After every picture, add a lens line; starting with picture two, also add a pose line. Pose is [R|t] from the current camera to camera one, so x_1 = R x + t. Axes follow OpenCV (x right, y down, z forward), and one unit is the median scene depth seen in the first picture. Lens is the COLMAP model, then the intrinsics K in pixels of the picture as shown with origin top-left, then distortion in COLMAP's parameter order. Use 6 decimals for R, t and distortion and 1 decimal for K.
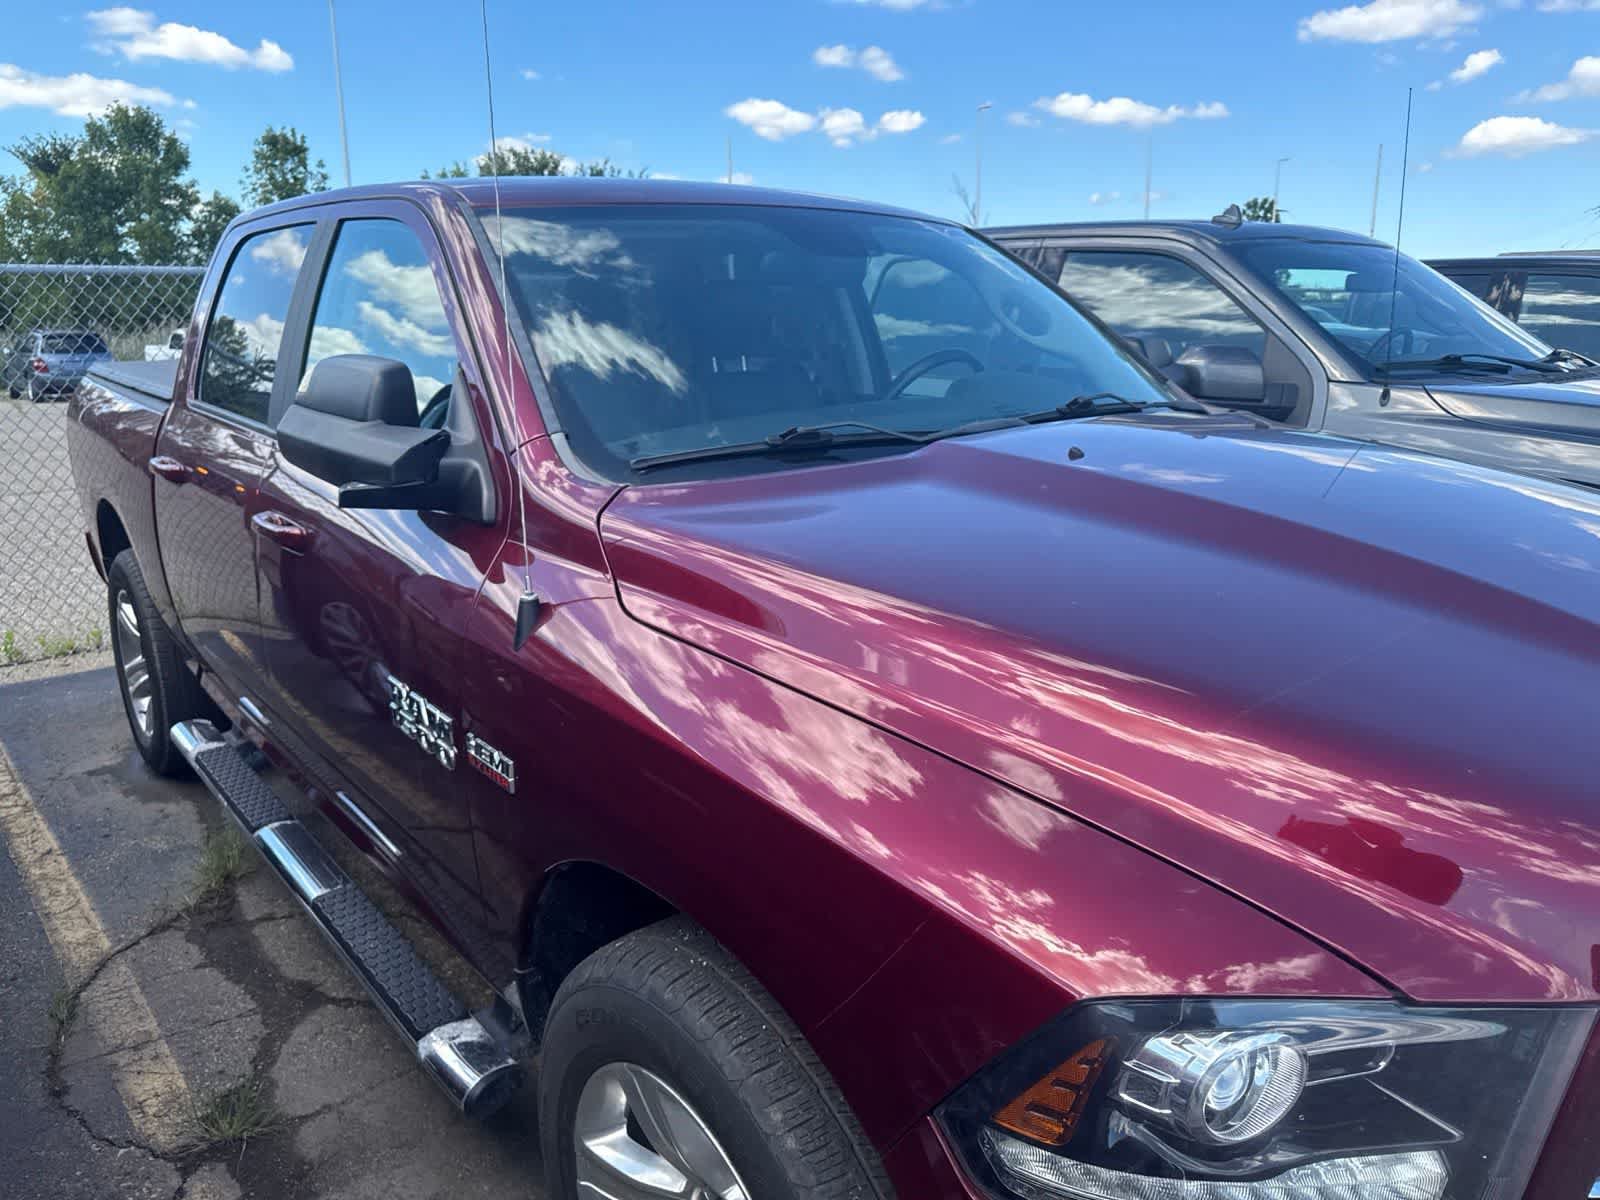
lens RADIAL K [[1142.1, 0, 803.7], [0, 1142.1, 587.2], [0, 0, 1]] dist [0.014149, -0.015799]
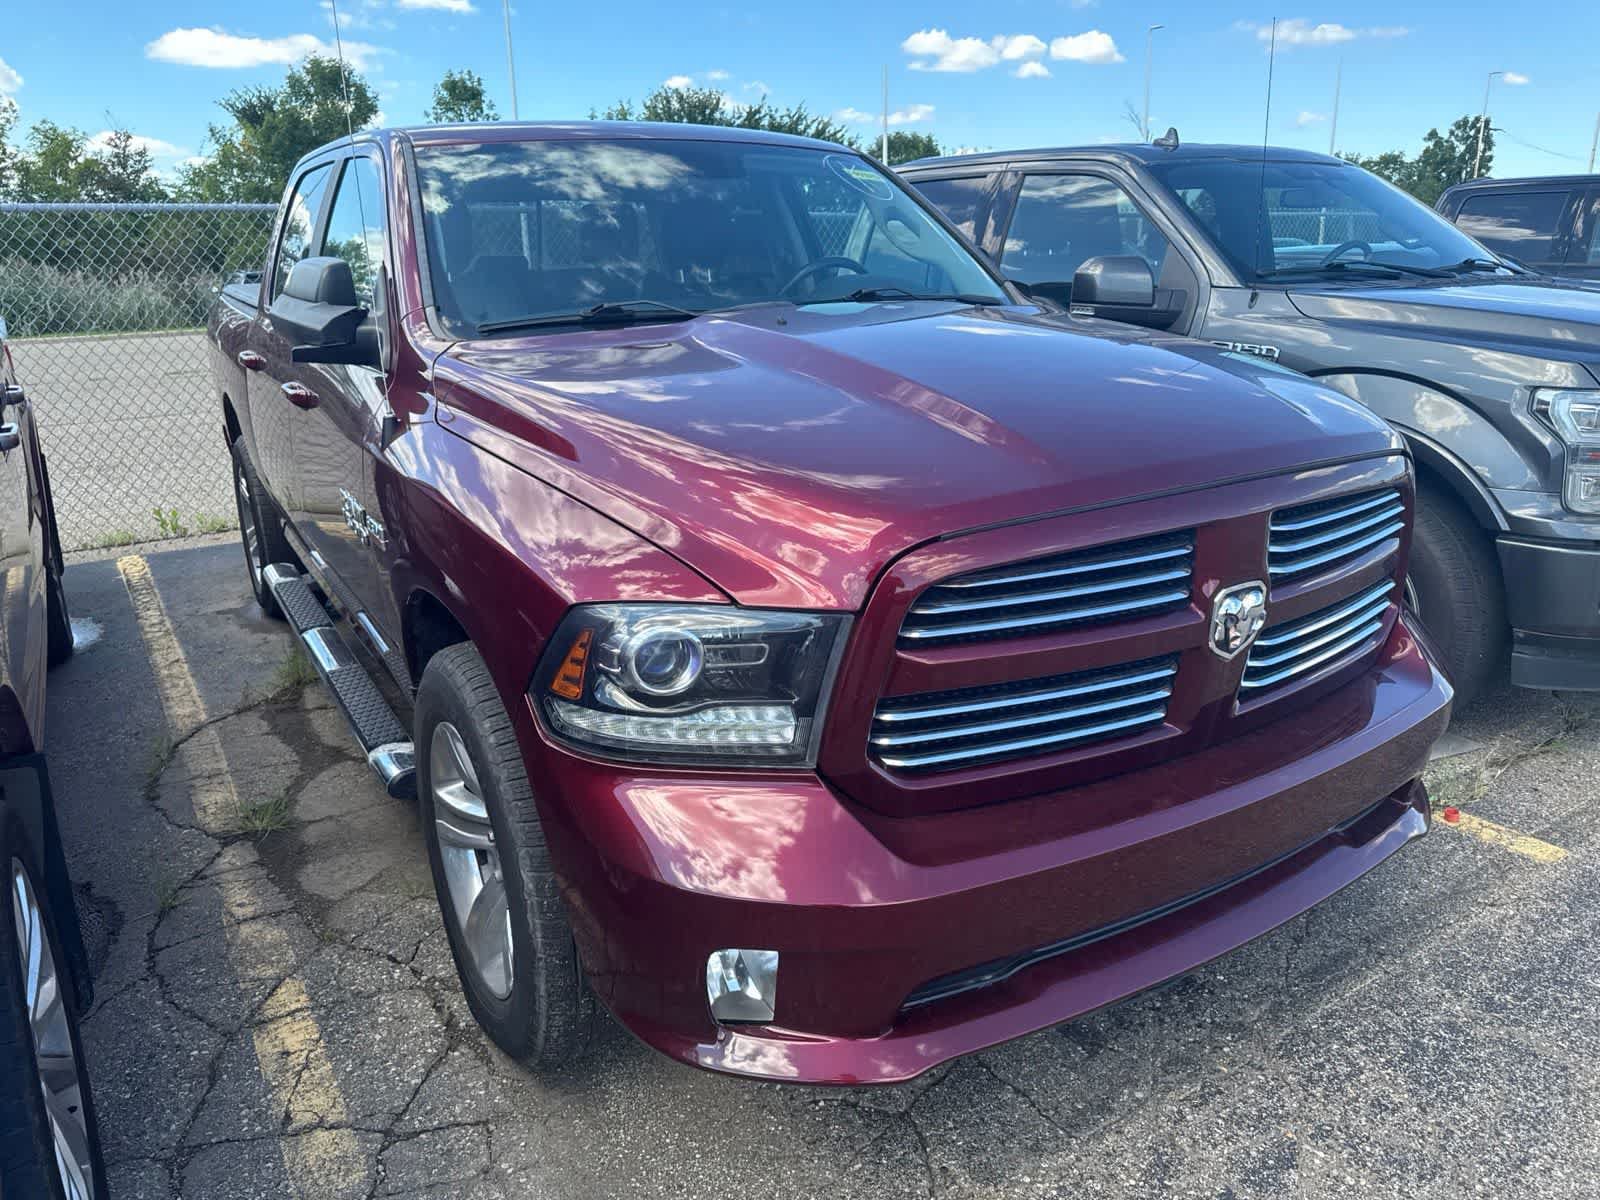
lens RADIAL K [[1142.1, 0, 805.8], [0, 1142.1, 588.3], [0, 0, 1]] dist [0.014149, -0.015799]
pose [[0.989694, 0.030138, -0.139991, 0.238306], [-0.022815, 0.998301, 0.053620, 0.066525], [0.141369, -0.049874, 0.988700, -0.188231]]
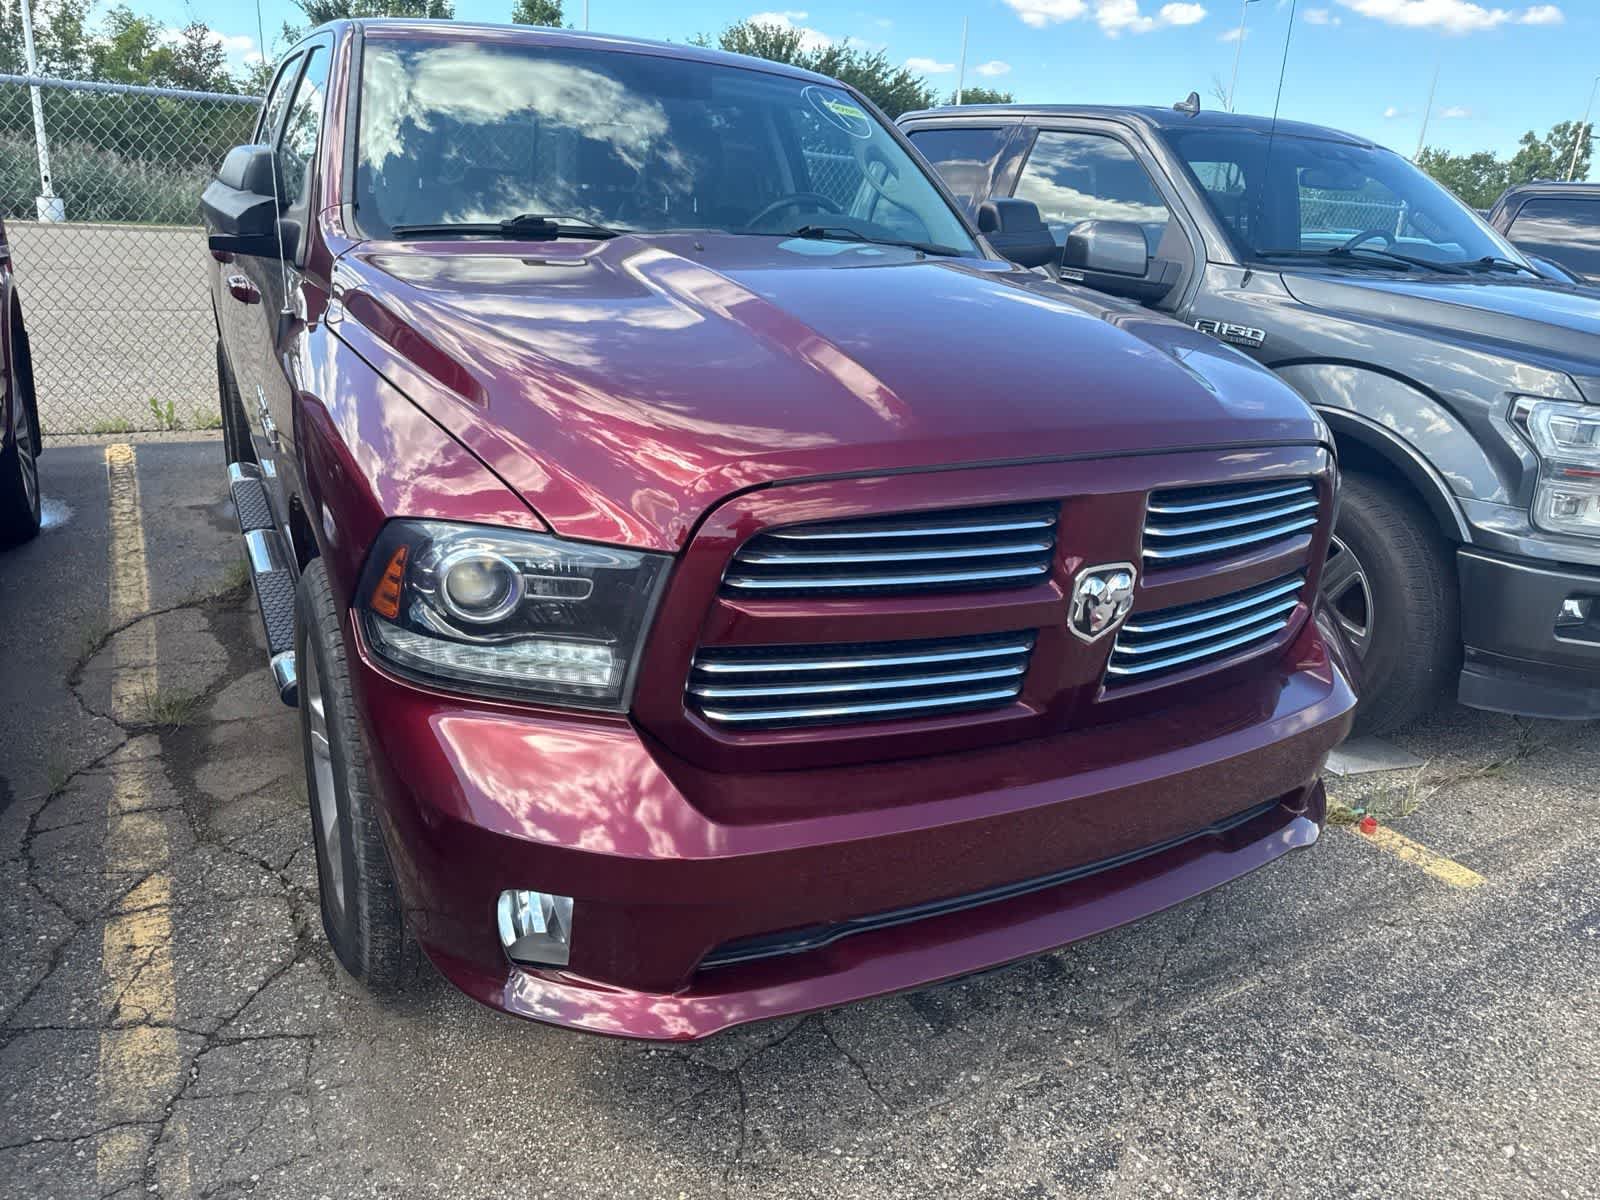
lens RADIAL K [[1142.1, 0, 810.6], [0, 1142.1, 594.4], [0, 0, 1]] dist [0.014149, -0.015799]
pose [[0.978116, 0.129967, -0.162471, 0.320327], [-0.114777, 0.988379, 0.099662, 0.066615], [0.173536, -0.078833, 0.981667, -0.150559]]
